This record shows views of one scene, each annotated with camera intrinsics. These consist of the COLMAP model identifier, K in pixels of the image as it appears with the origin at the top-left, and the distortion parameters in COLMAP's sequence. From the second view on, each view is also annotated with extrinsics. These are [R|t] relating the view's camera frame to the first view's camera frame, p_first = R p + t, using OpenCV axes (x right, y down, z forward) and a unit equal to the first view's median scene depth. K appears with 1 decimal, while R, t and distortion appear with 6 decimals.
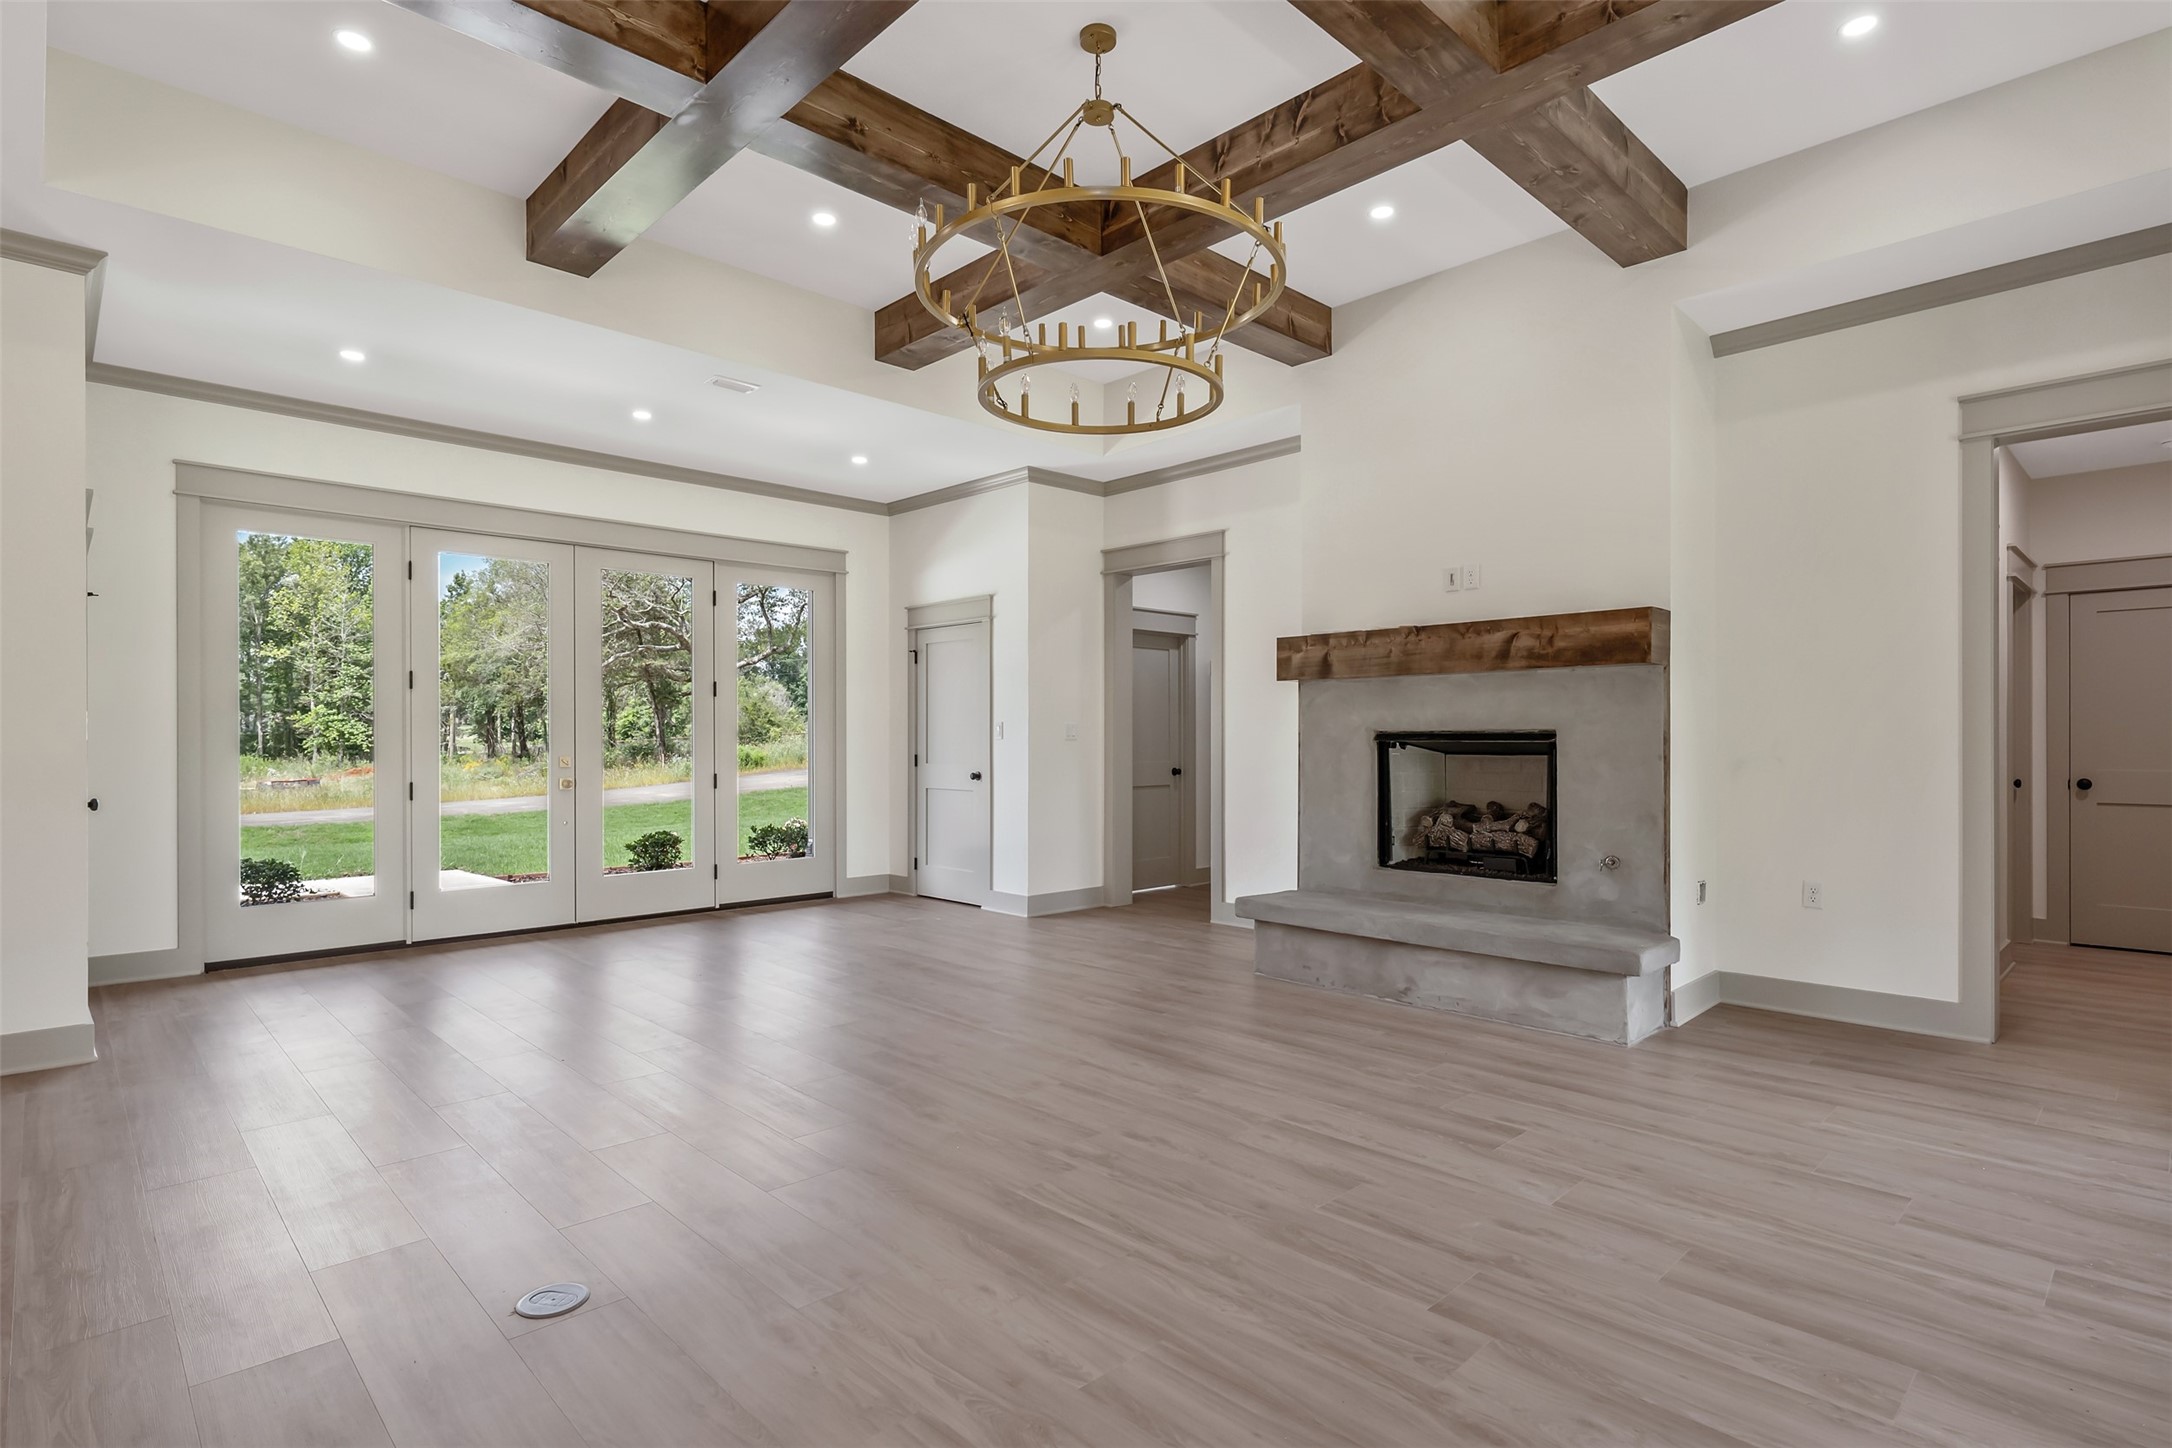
lens RADIAL K [[1064.7, 0, 1068.7], [0, 1064.7, 733.2], [0, 0, 1]] dist [-0.001979, 0.000317]
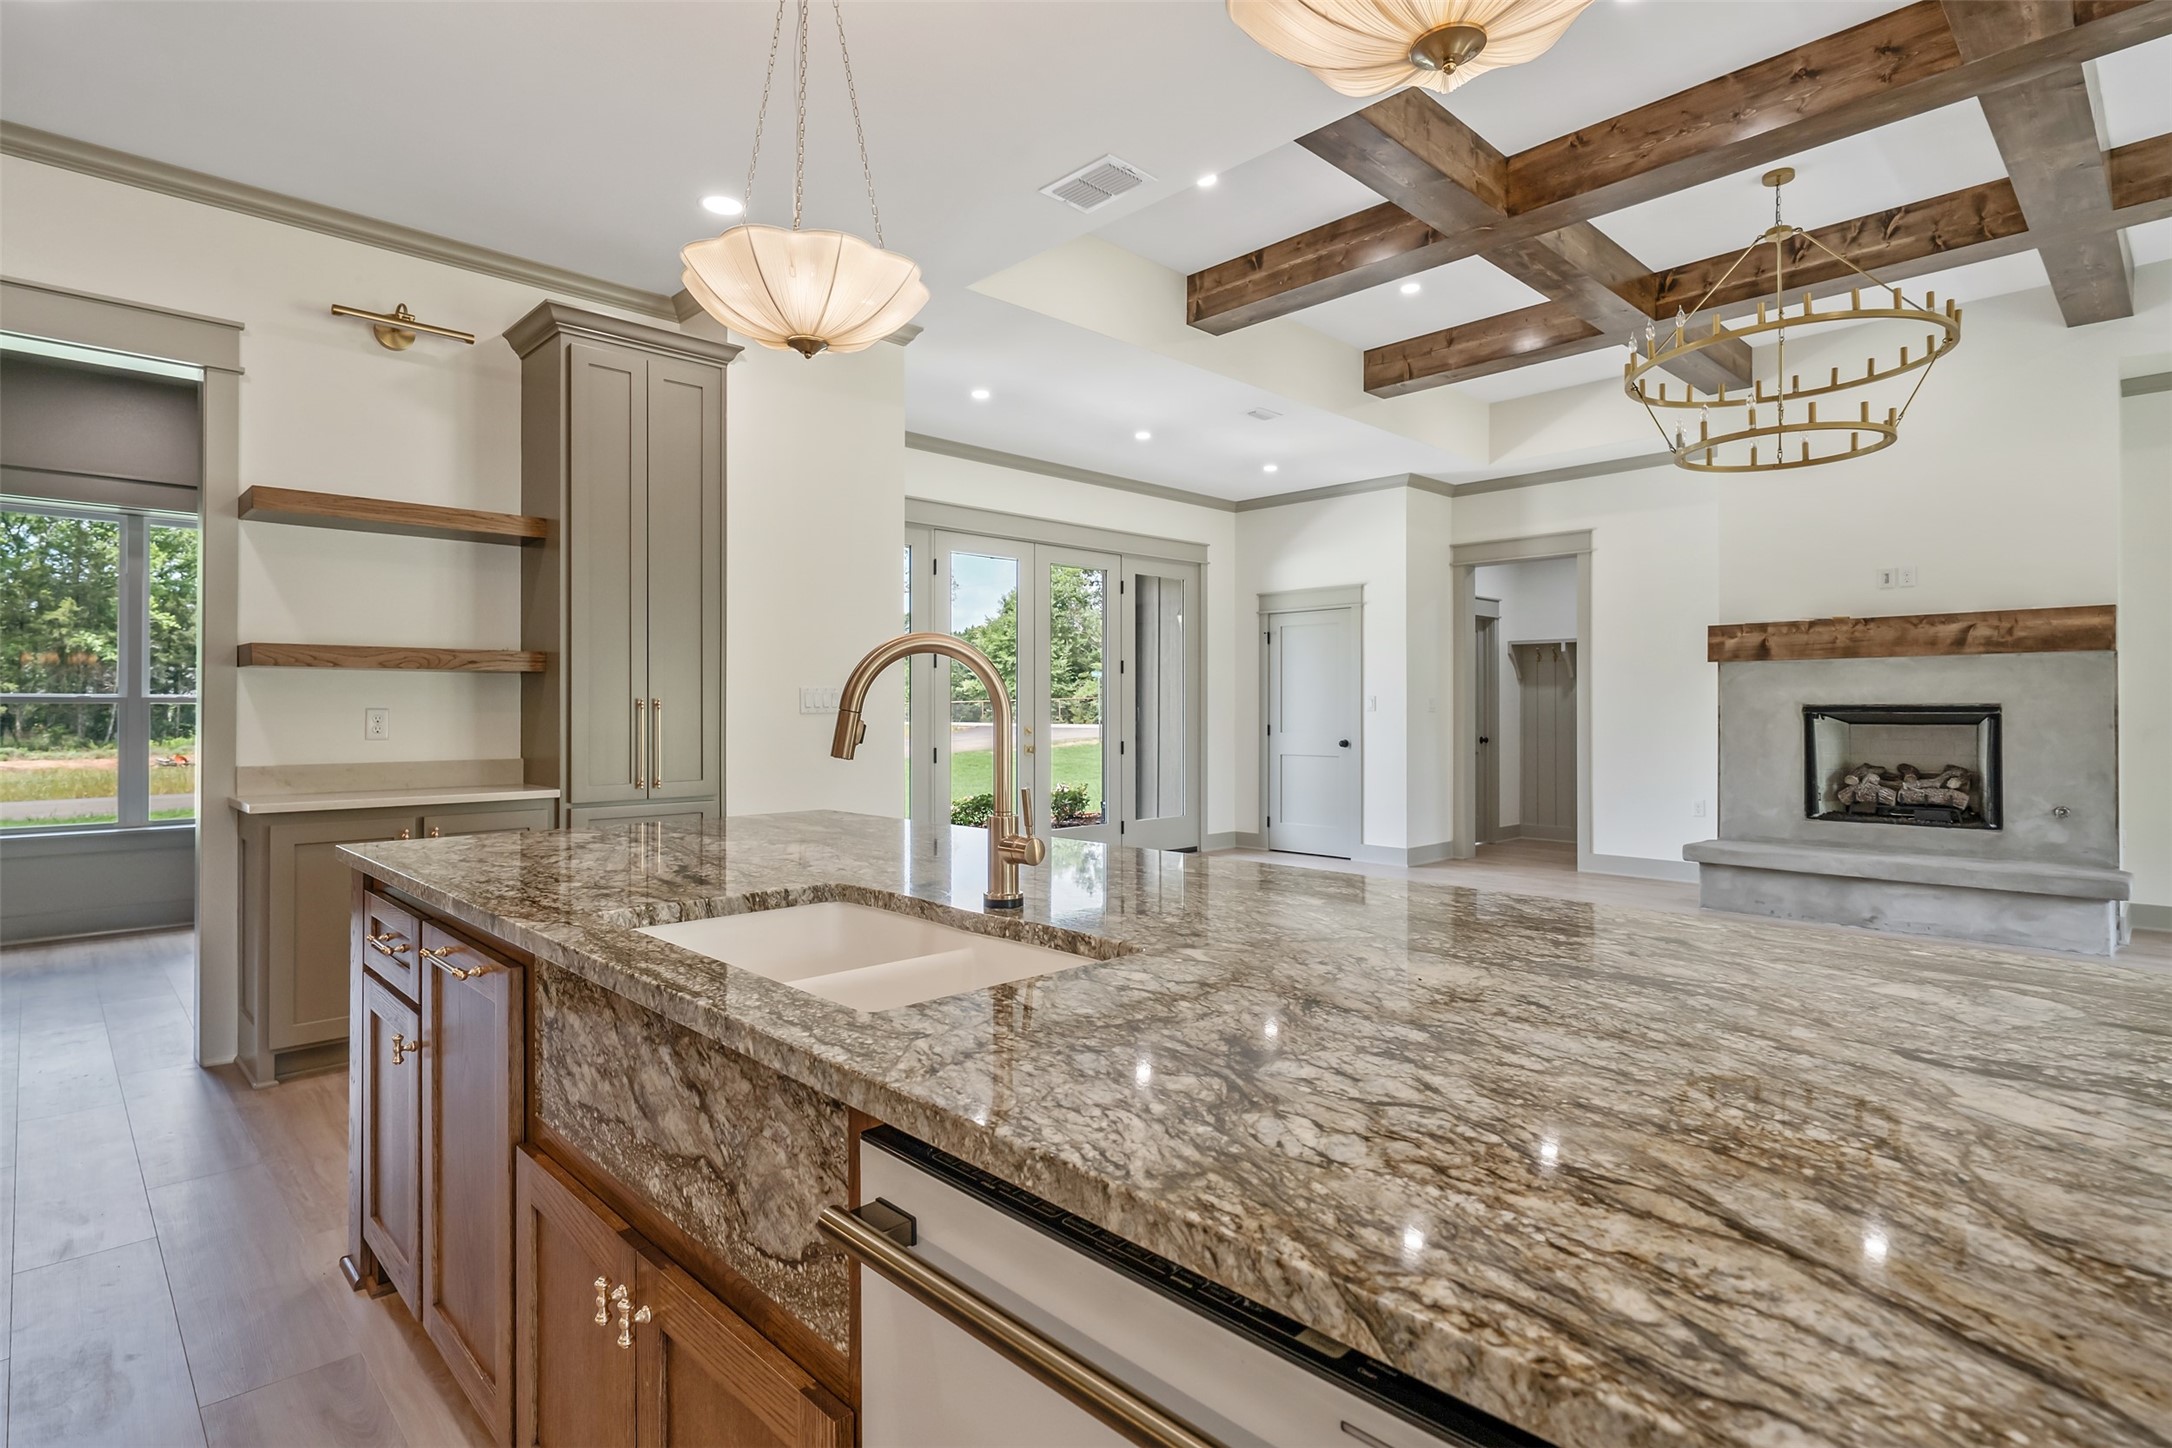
lens RADIAL K [[1064.7, 0, 1076.4], [0, 1064.7, 699.2], [0, 0, 1]] dist [-0.001979, 0.000317]
pose [[0.999963, 0.000462, -0.008575, -0.548853], [-0.000512, 0.999983, -0.005794, -0.000578], [0.008572, 0.005798, 0.999946, -0.209306]]
